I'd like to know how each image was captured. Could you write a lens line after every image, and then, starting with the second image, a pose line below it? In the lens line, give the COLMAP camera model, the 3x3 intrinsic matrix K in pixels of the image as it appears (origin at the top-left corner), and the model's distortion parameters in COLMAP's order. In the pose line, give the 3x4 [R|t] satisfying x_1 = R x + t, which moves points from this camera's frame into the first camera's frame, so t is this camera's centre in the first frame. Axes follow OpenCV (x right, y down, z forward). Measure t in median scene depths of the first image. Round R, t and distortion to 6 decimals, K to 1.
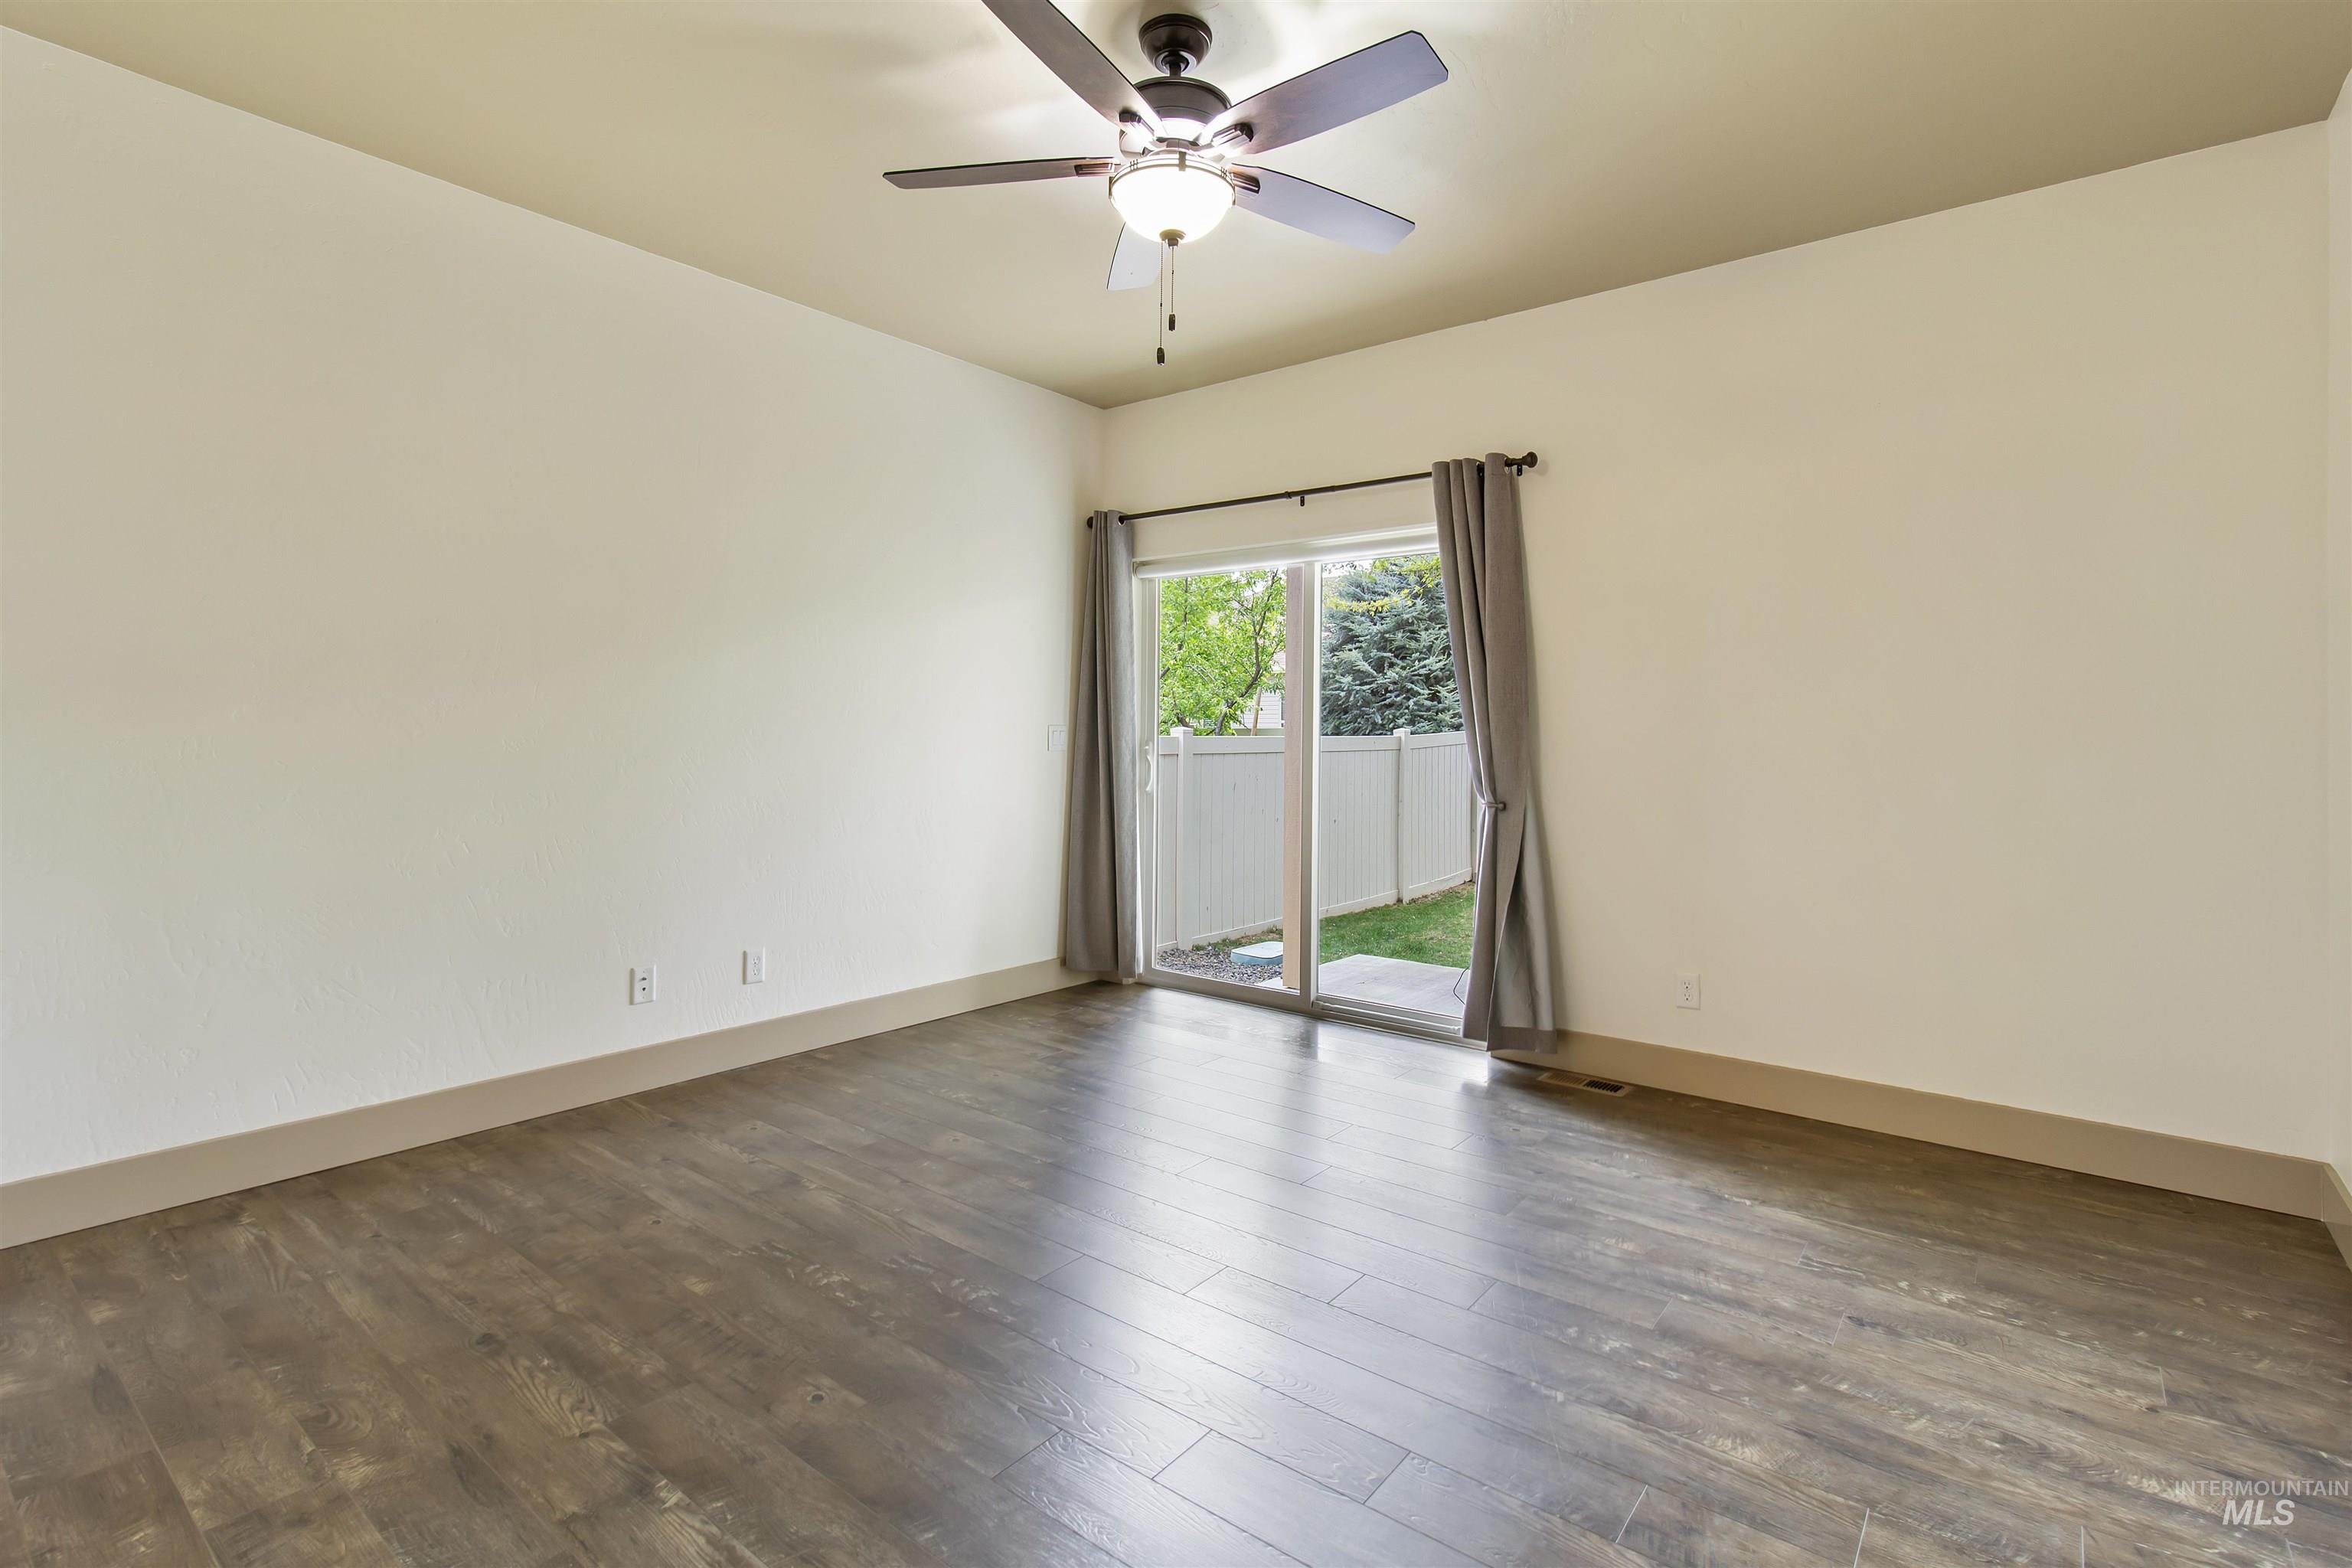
lens RADIAL K [[1089.3, 0, 1163.7], [0, 1089.3, 732.4], [0, 0, 1]] dist [0.003429, 0.000371]
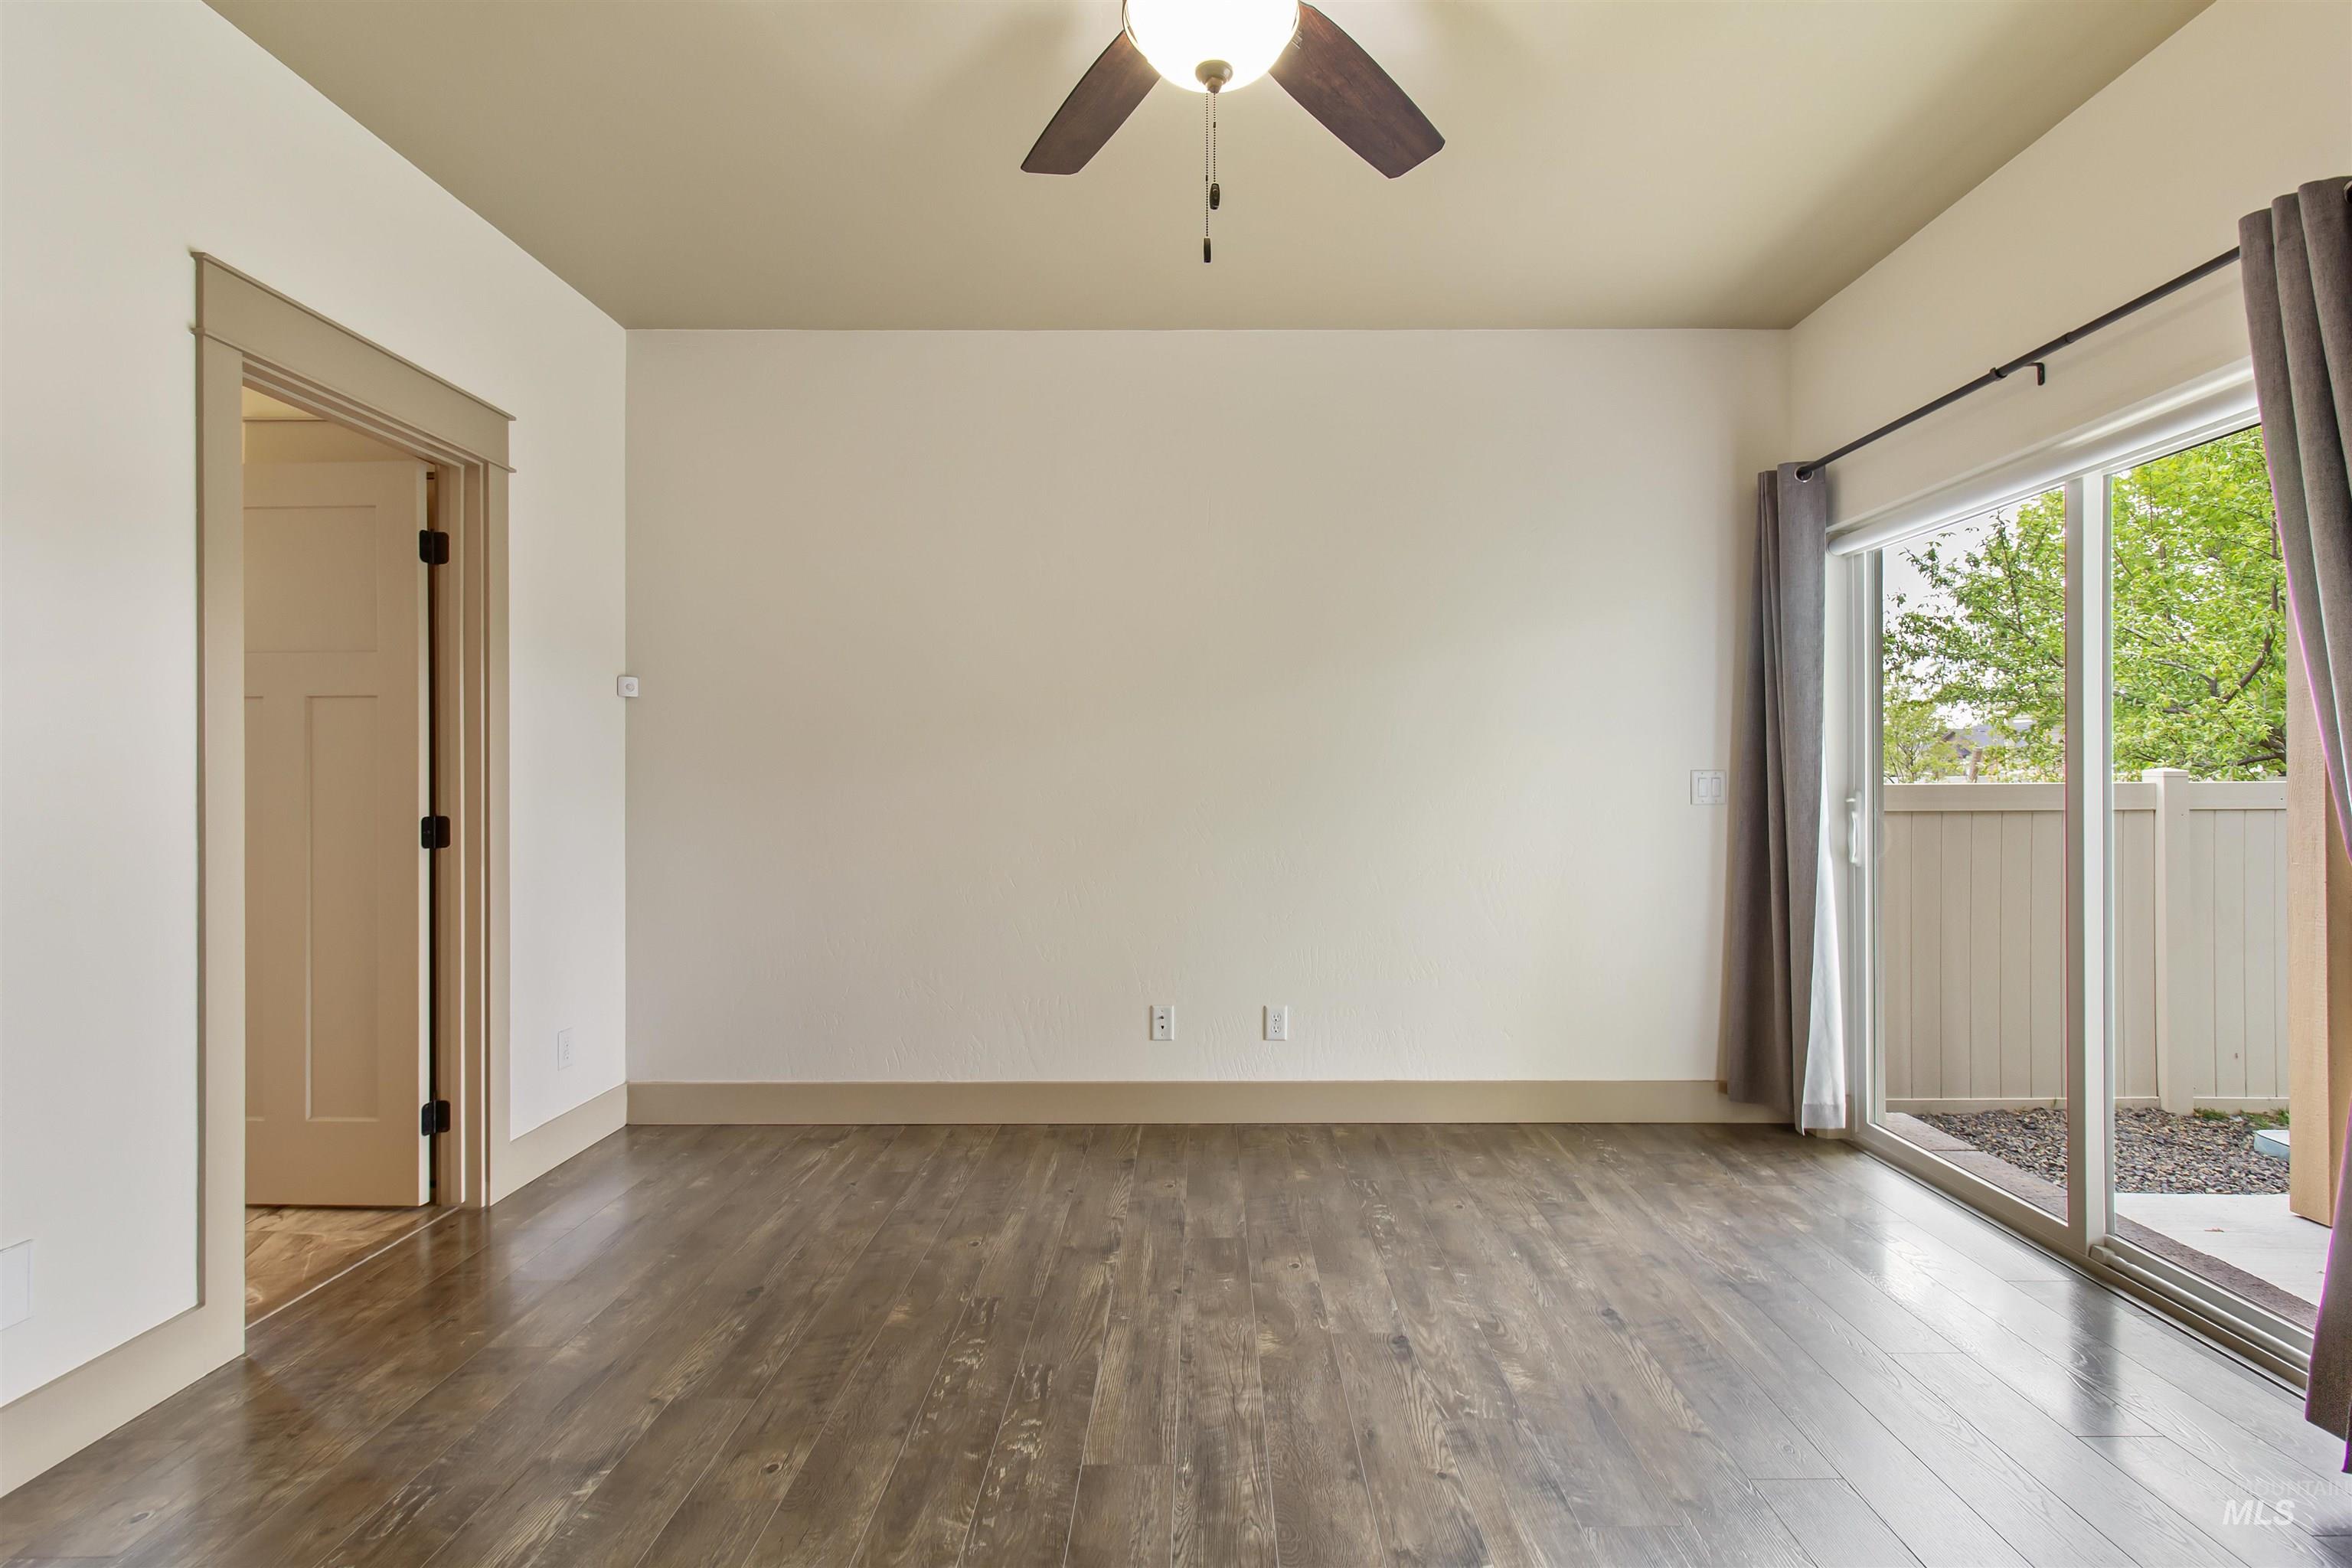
lens RADIAL K [[1089.3, 0, 1229.5], [0, 1089.3, 780.7], [0, 0, 1]] dist [0.003429, 0.000371]
pose [[0.639945, -0.008043, -0.768379, 0.434446], [0.008082, 0.999960, -0.003735, 0.001340], [0.768379, -0.003820, 0.639984, 0.429924]]
